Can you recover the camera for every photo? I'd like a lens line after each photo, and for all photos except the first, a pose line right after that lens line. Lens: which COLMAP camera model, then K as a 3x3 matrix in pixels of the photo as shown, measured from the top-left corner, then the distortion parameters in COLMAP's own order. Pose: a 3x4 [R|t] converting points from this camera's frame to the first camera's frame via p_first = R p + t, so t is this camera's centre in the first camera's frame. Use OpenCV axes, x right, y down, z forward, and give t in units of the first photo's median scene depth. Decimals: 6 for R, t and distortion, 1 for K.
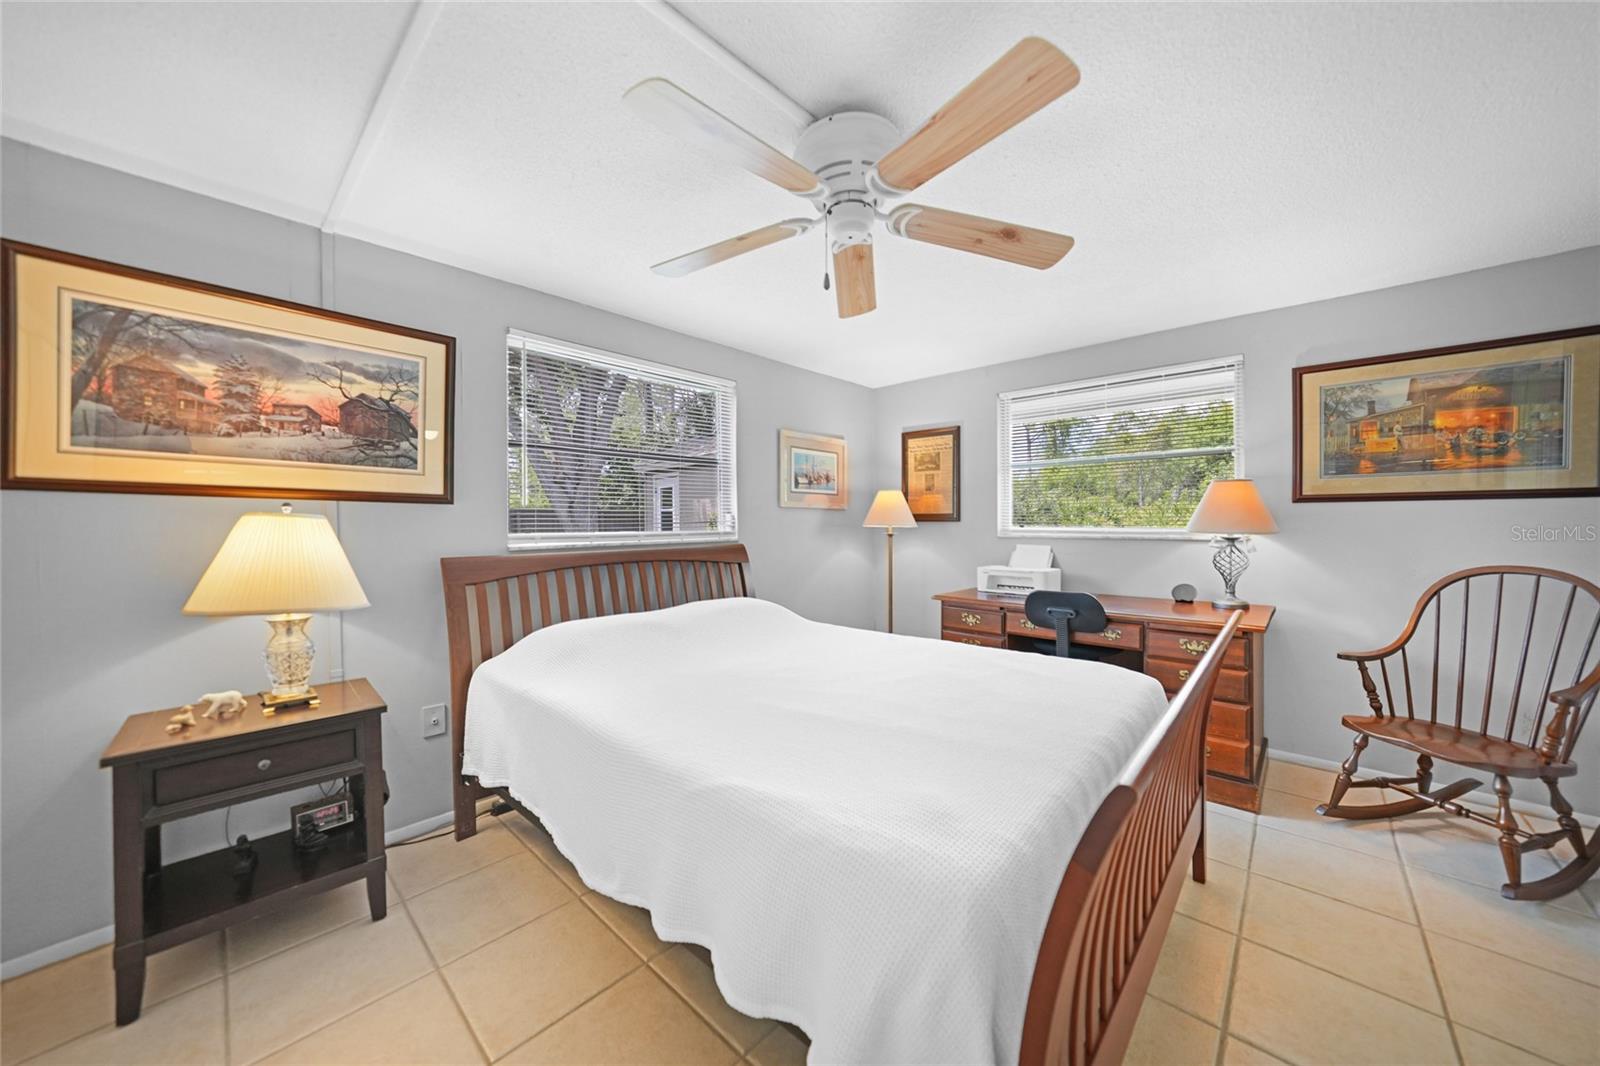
lens RADIAL K [[557.2, 0, 802.2], [0, 557.2, 523.0], [0, 0, 1]] dist [-0.029841, 0.005946]
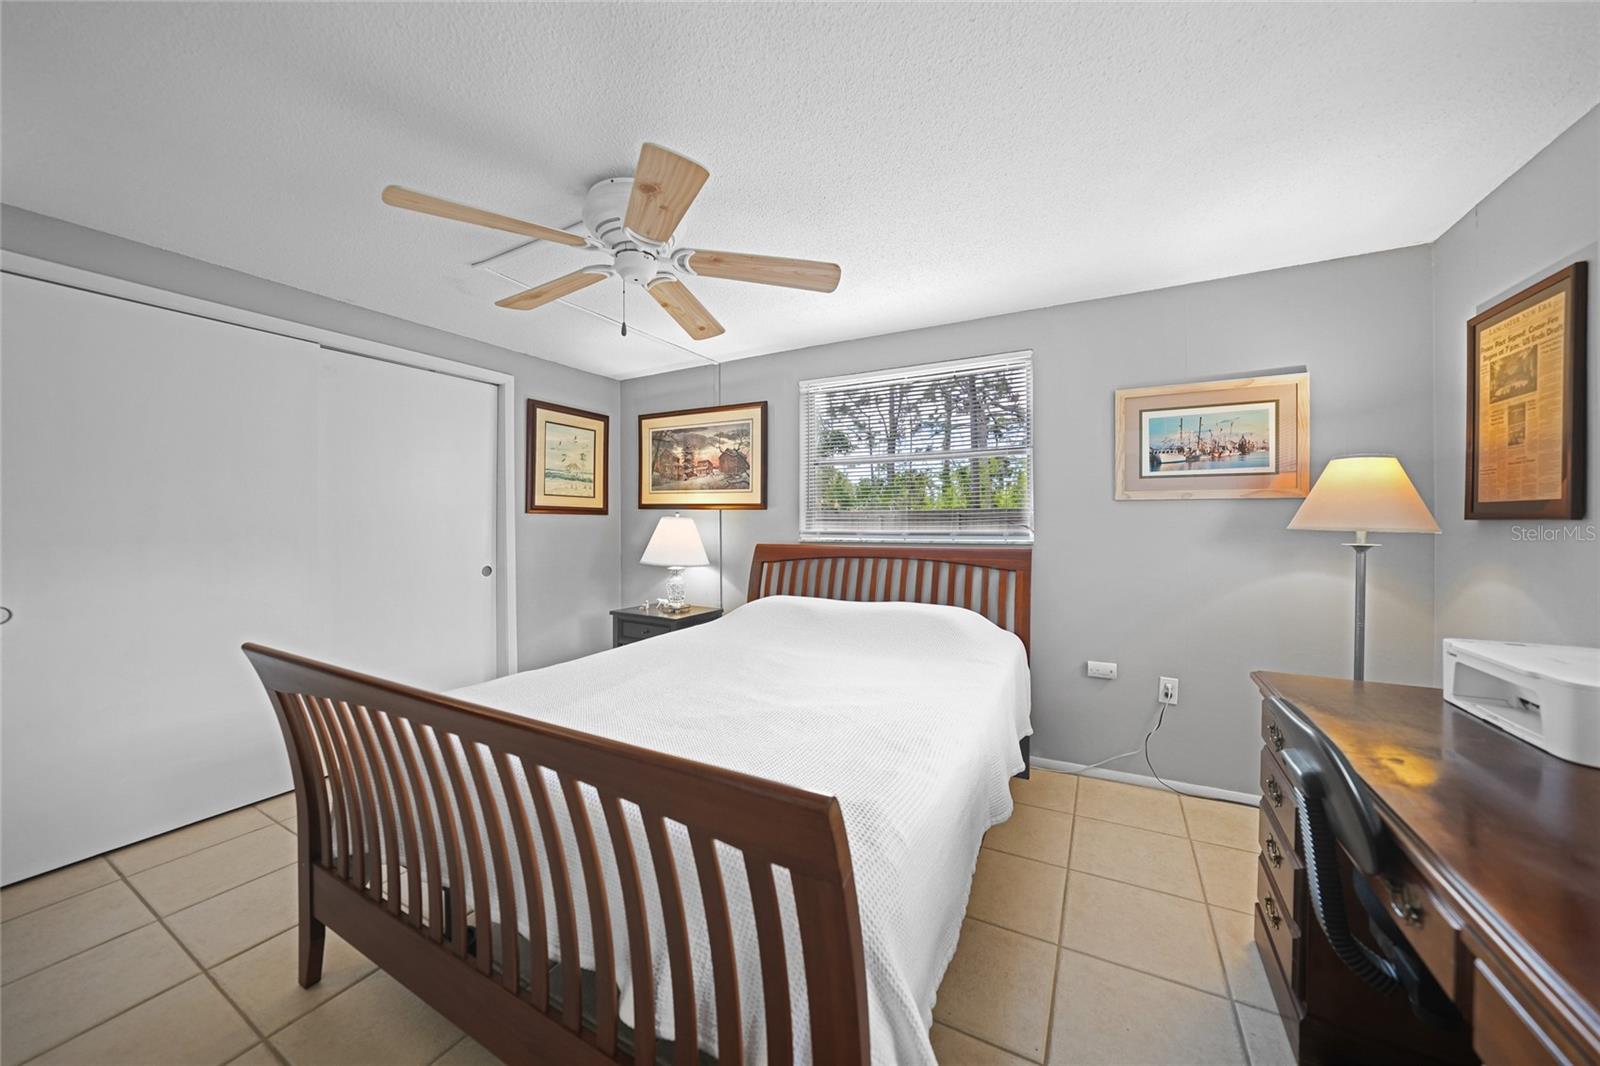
lens RADIAL K [[557.2, 0, 802.2], [0, 557.2, 523.0], [0, 0, 1]] dist [-0.029841, 0.005946]
pose [[0.244658, 0.003165, -0.969604, 0.948399], [-0.000804, 0.999995, 0.003061, -0.001552], [0.969609, 0.000031, 0.244659, 0.755779]]
